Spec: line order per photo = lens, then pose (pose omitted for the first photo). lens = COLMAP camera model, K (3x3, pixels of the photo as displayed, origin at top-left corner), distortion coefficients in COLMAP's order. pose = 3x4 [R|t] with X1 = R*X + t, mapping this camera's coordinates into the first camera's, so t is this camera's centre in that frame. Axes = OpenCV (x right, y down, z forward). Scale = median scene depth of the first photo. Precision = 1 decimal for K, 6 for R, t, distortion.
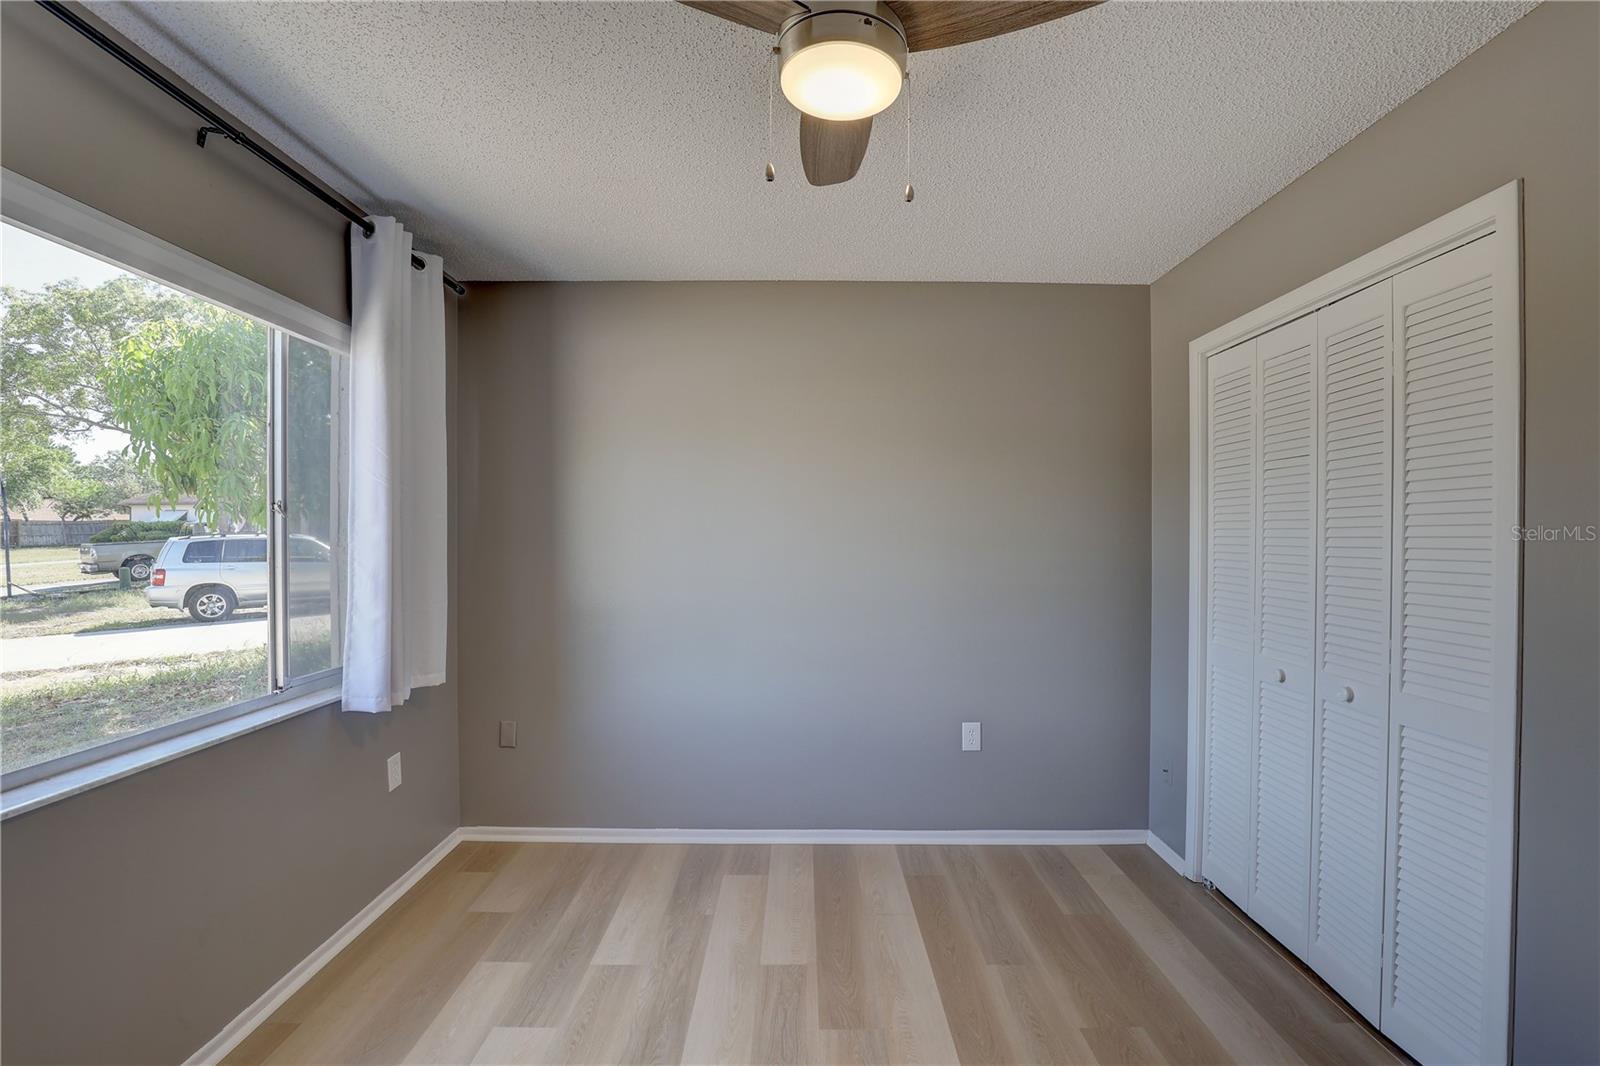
lens RADIAL K [[730.6, 0, 809.2], [0, 730.6, 538.5], [0, 0, 1]] dist [-0.037193, 0.007101]
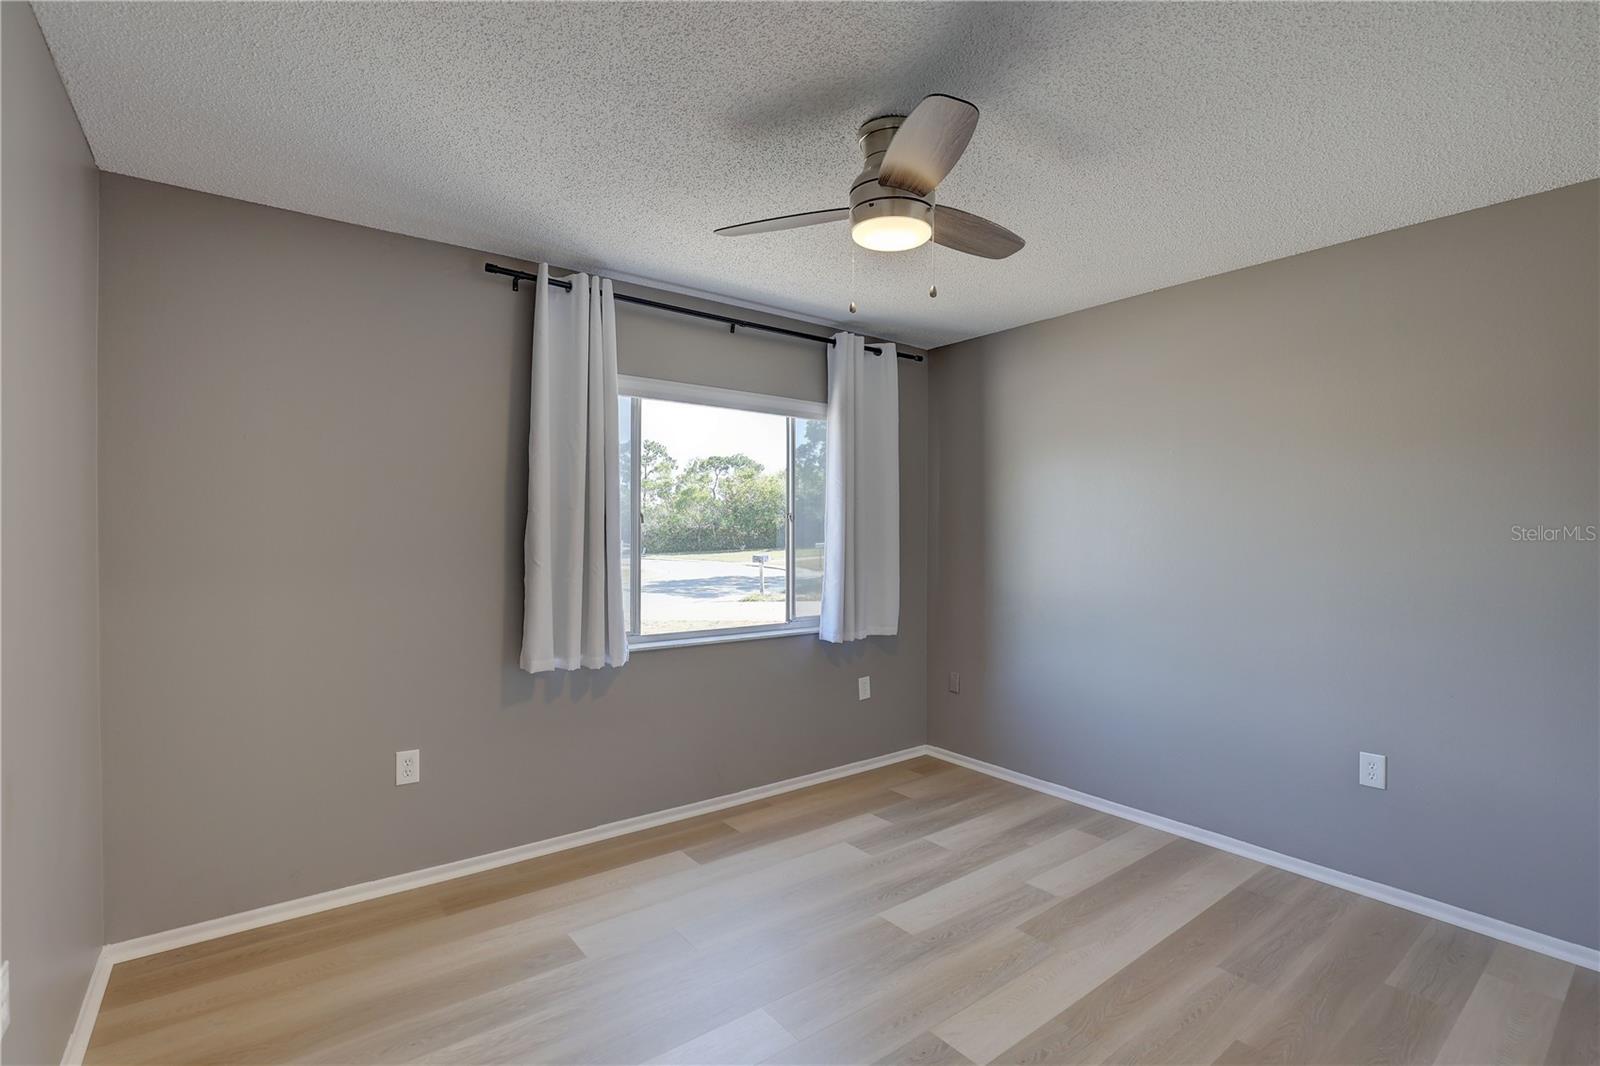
lens RADIAL K [[730.6, 0, 809.2], [0, 730.6, 538.5], [0, 0, 1]] dist [-0.037193, 0.007101]
pose [[0.610431, 0.005139, -0.792053, 0.596156], [-0.006327, 0.999979, 0.001612, 0.005930], [0.792044, 0.004027, 0.610450, -0.037126]]
